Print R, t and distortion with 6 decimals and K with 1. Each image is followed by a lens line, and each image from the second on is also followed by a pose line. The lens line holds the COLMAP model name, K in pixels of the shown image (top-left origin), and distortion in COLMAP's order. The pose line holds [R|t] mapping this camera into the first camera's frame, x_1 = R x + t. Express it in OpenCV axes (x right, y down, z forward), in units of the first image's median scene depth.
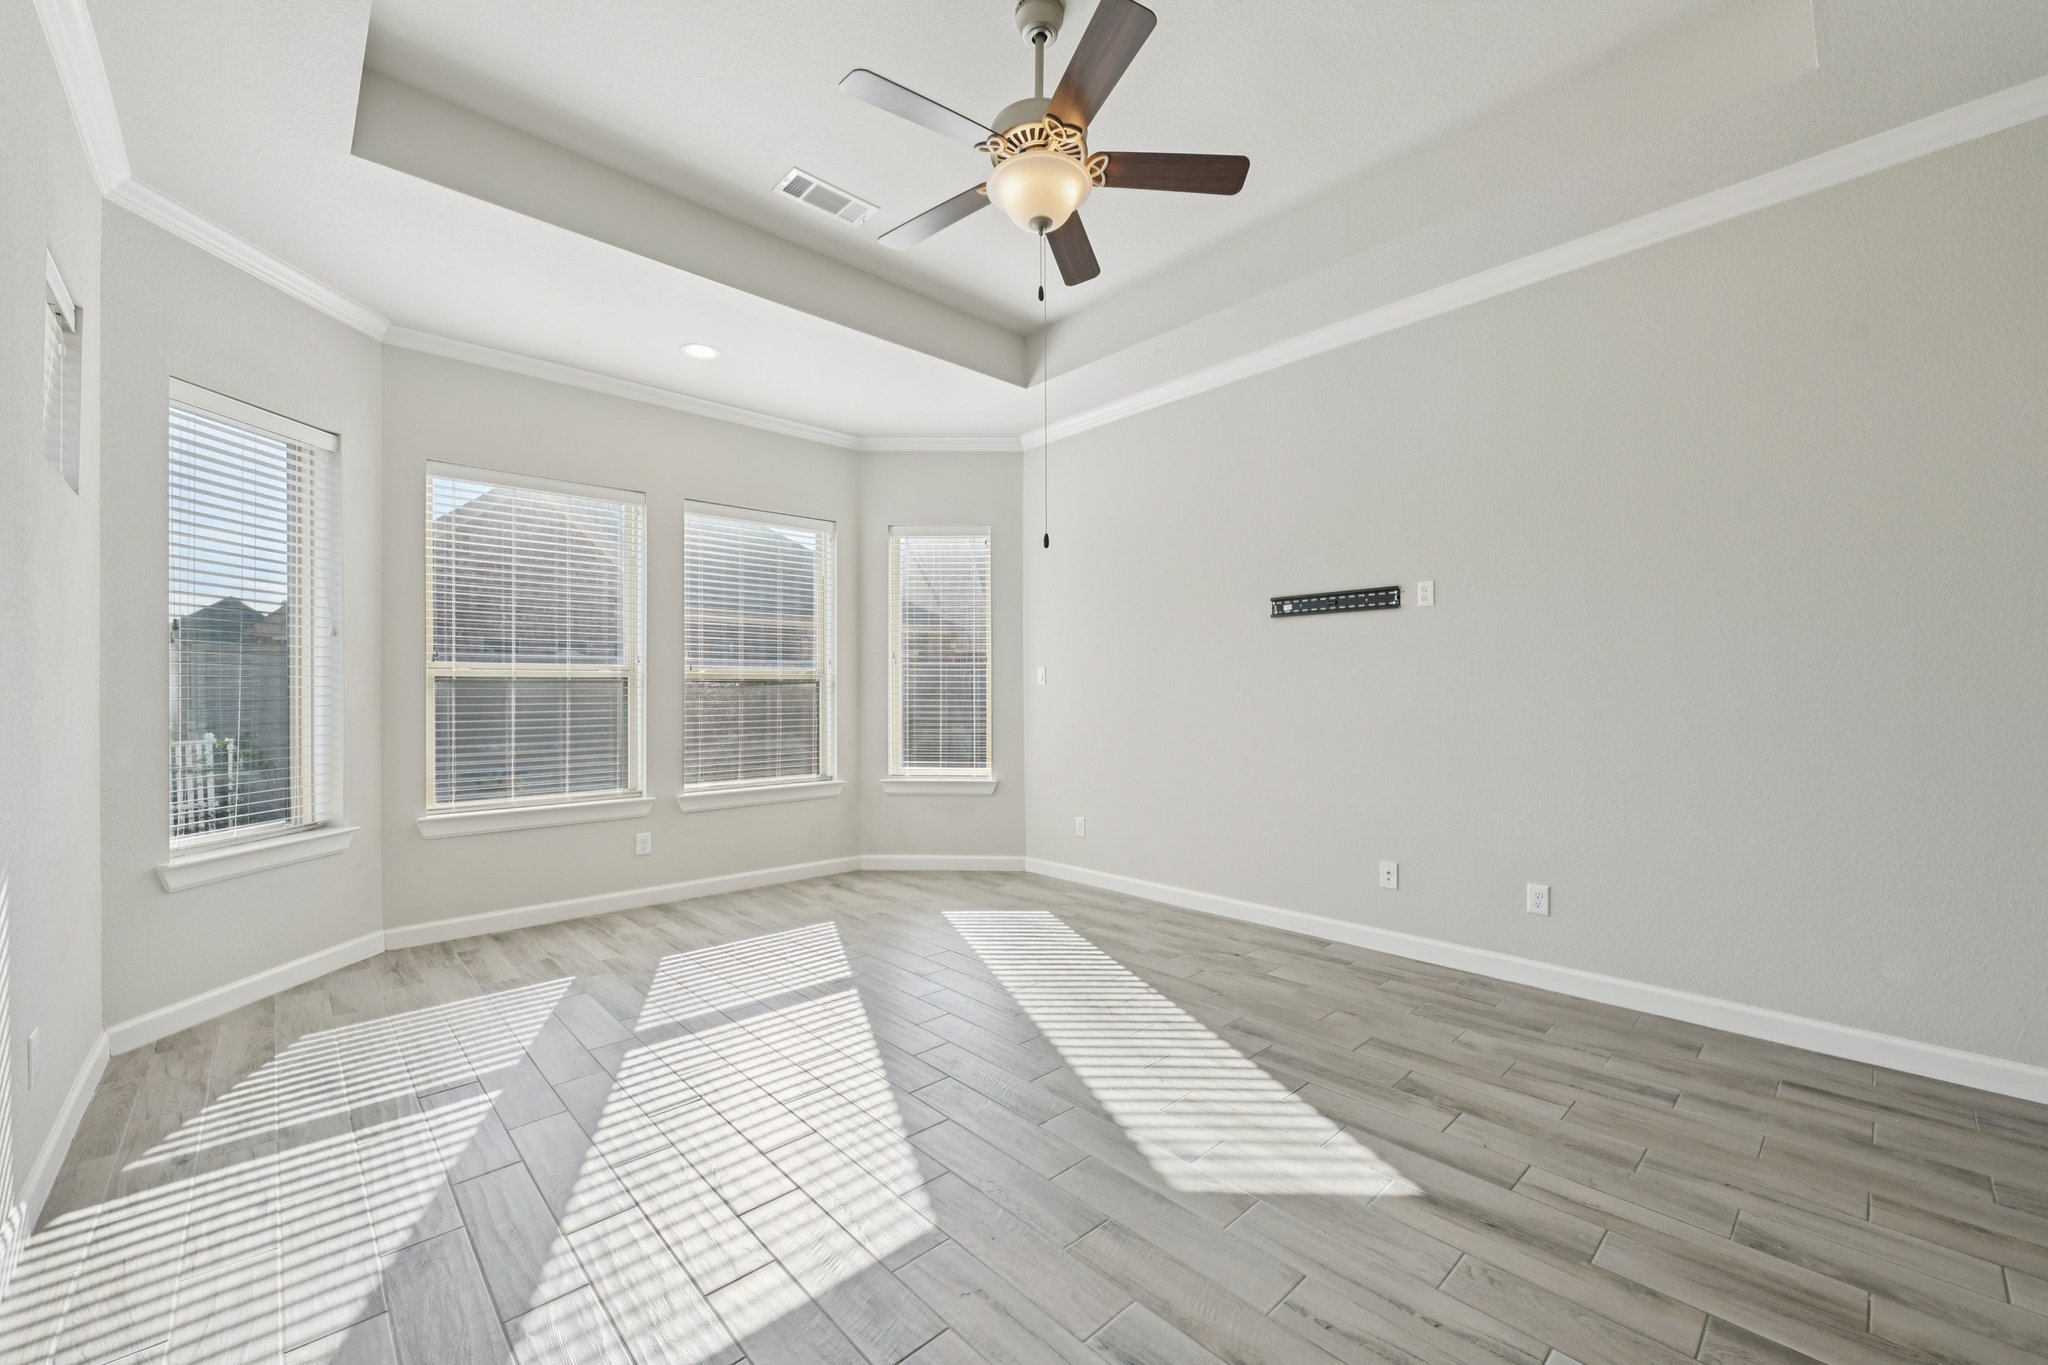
lens RADIAL K [[807.2, 0, 1028.5], [0, 807.2, 699.3], [0, 0, 1]] dist [-0.002348, -0.000135]
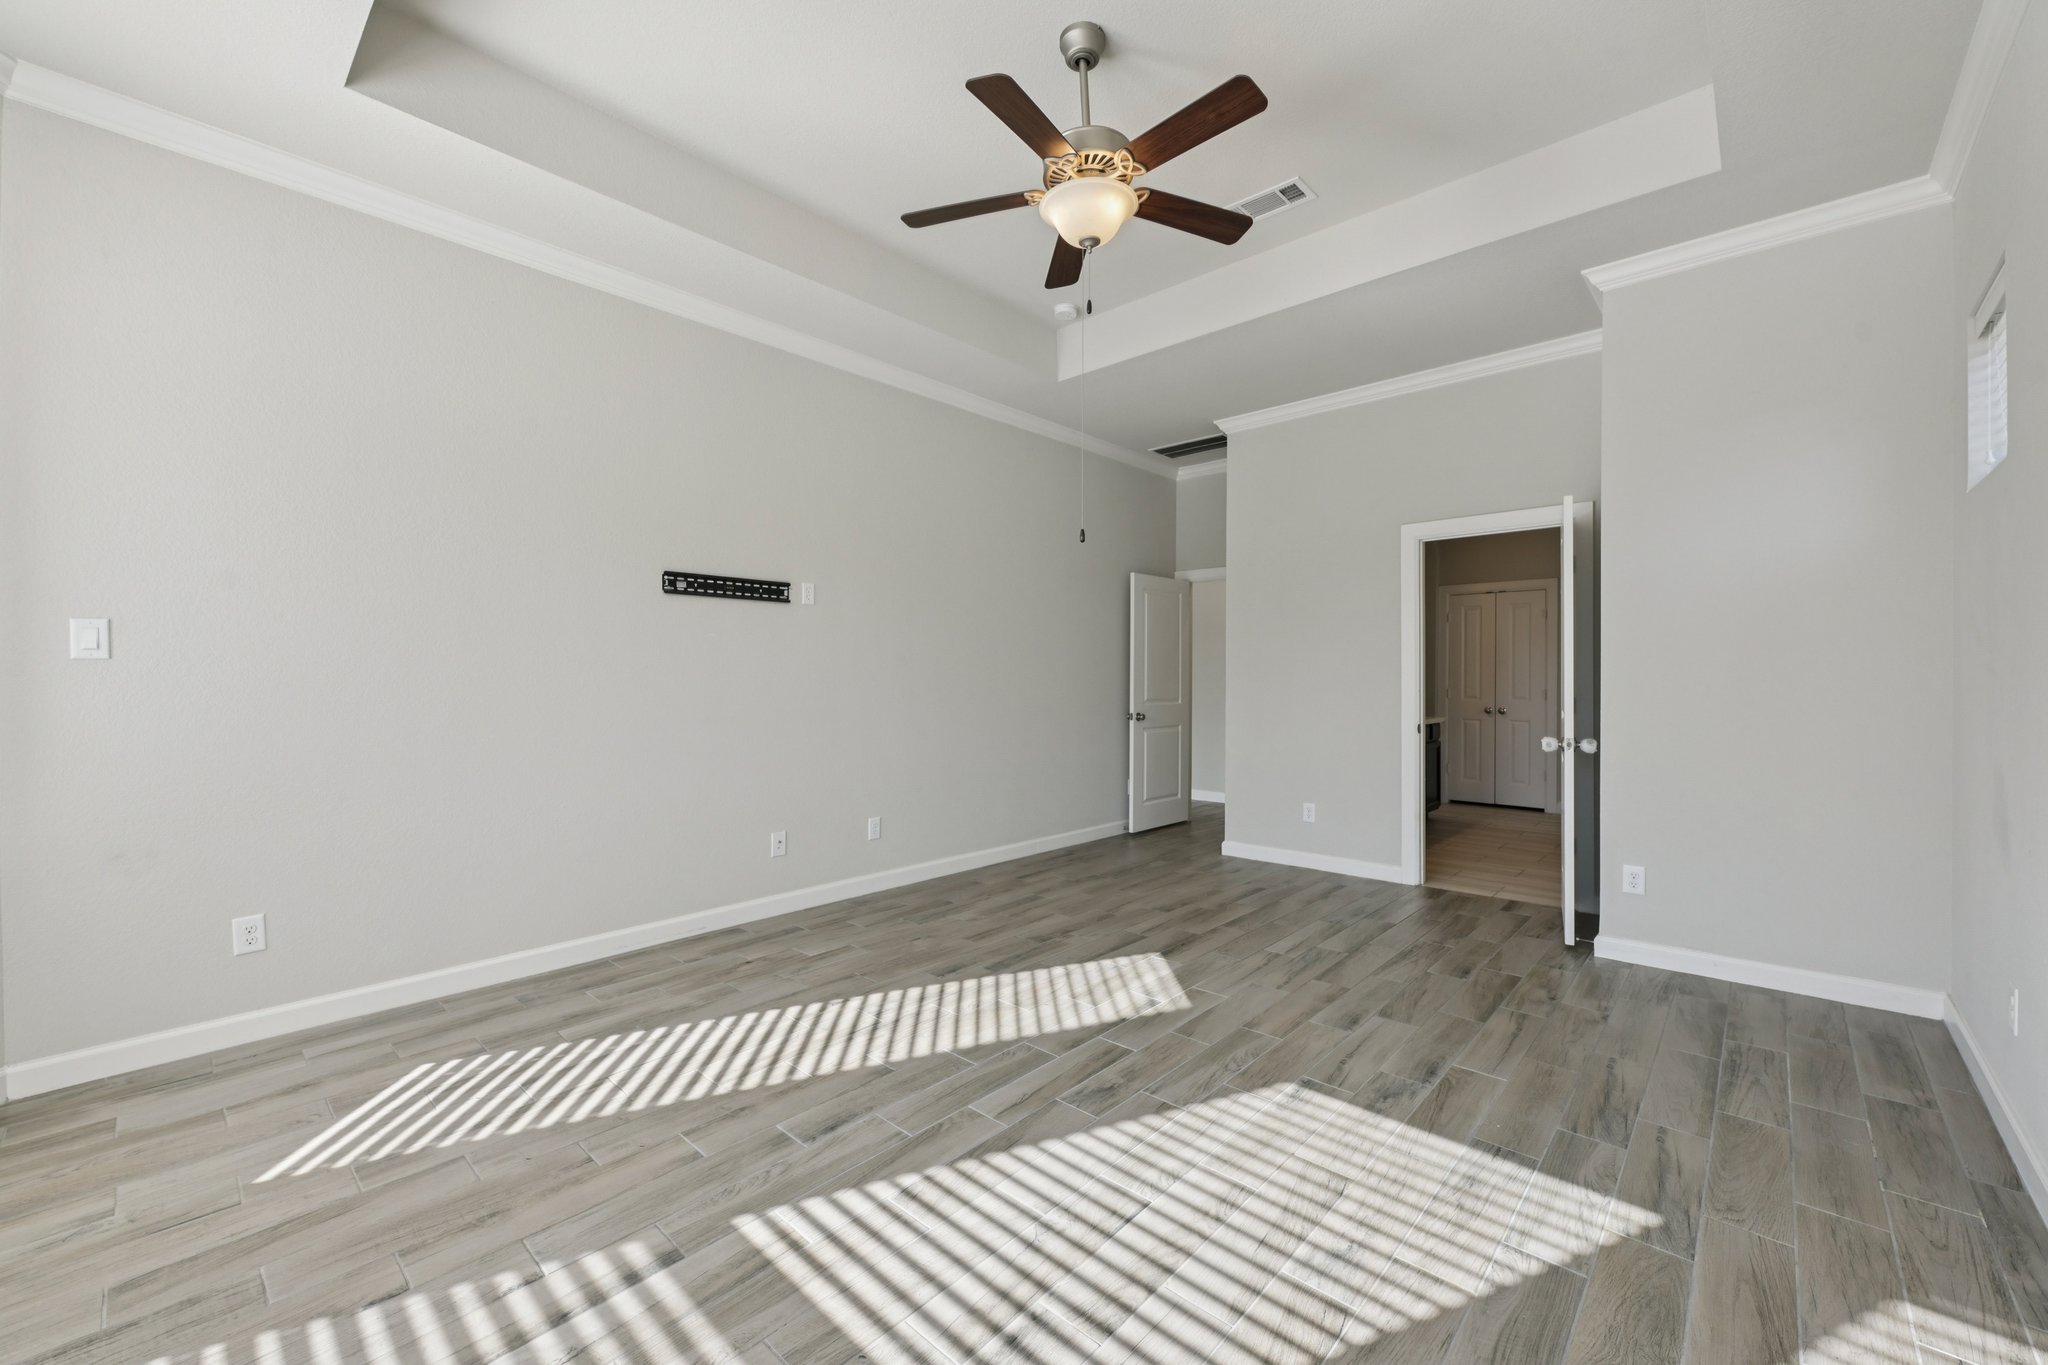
lens RADIAL K [[817.5, 0, 1029.6], [0, 817.5, 691.2], [0, 0, 1]] dist [-0.000747, -0.000091]
pose [[-0.072325, -0.011601, 0.997314, -0.710667], [0.010781, 0.999865, 0.012413, -0.000916], [-0.997323, 0.011650, -0.072190, 0.764987]]
